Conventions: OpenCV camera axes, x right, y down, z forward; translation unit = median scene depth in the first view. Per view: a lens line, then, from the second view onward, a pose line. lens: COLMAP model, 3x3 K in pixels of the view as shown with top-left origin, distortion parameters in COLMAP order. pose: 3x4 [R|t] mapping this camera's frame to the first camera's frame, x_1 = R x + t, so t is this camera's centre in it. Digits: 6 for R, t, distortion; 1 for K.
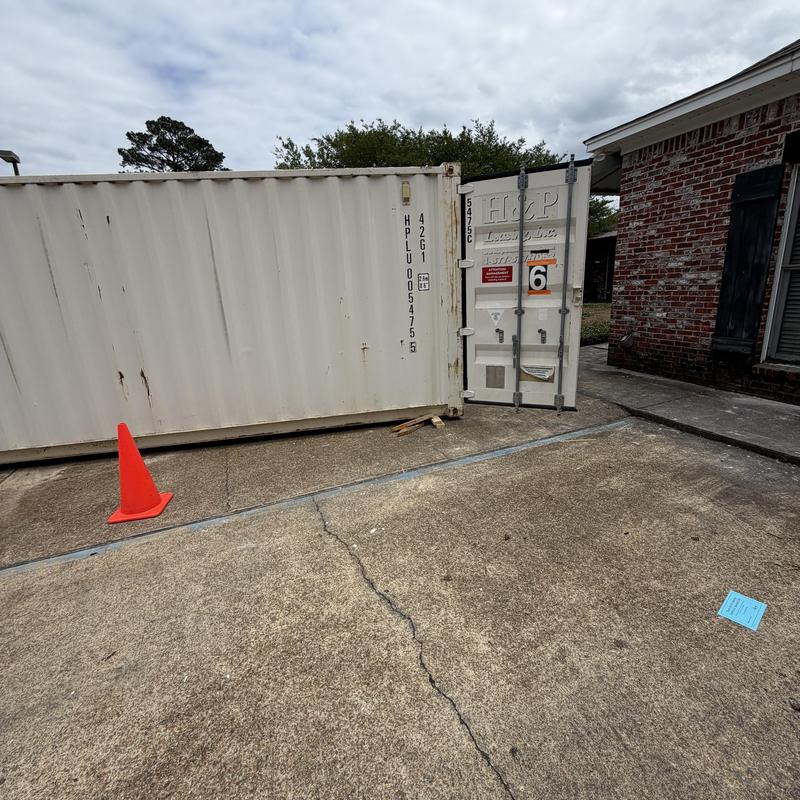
lens RADIAL K [[429.9, 0, 401.5], [0, 429.9, 396.9], [0, 0, 1]] dist [0.002940, -0.000346]
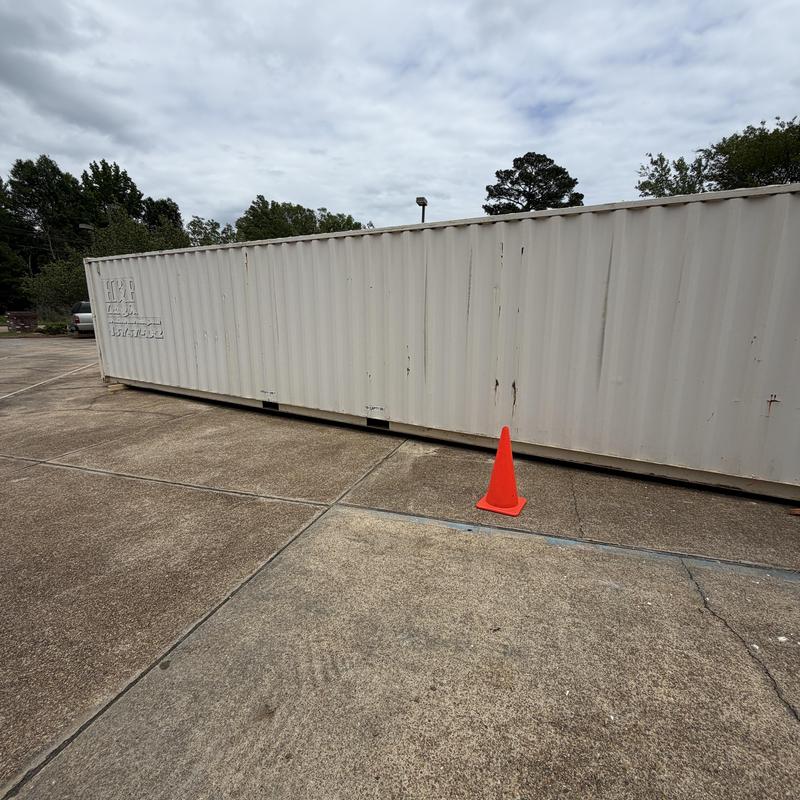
lens RADIAL K [[429.9, 0, 401.5], [0, 429.9, 396.9], [0, 0, 1]] dist [0.002940, -0.000346]
pose [[0.759054, 0.190840, -0.622428, -0.037735], [-0.219494, 0.975112, 0.031301, 0.002001], [0.612911, 0.112860, 0.782051, -0.017226]]
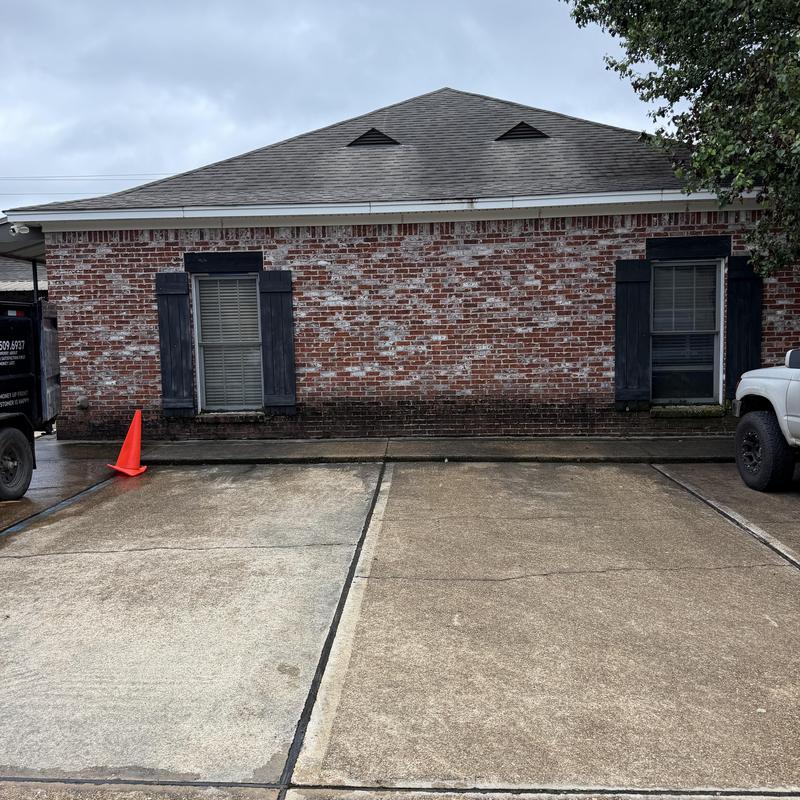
lens RADIAL K [[429.9, 0, 401.5], [0, 429.9, 396.9], [0, 0, 1]] dist [0.002940, -0.000346]
pose [[0.380148, -0.085513, 0.920964, -0.179980], [0.234532, 0.972086, -0.006549, 0.032319], [-0.894697, 0.218485, 0.389592, -0.094456]]
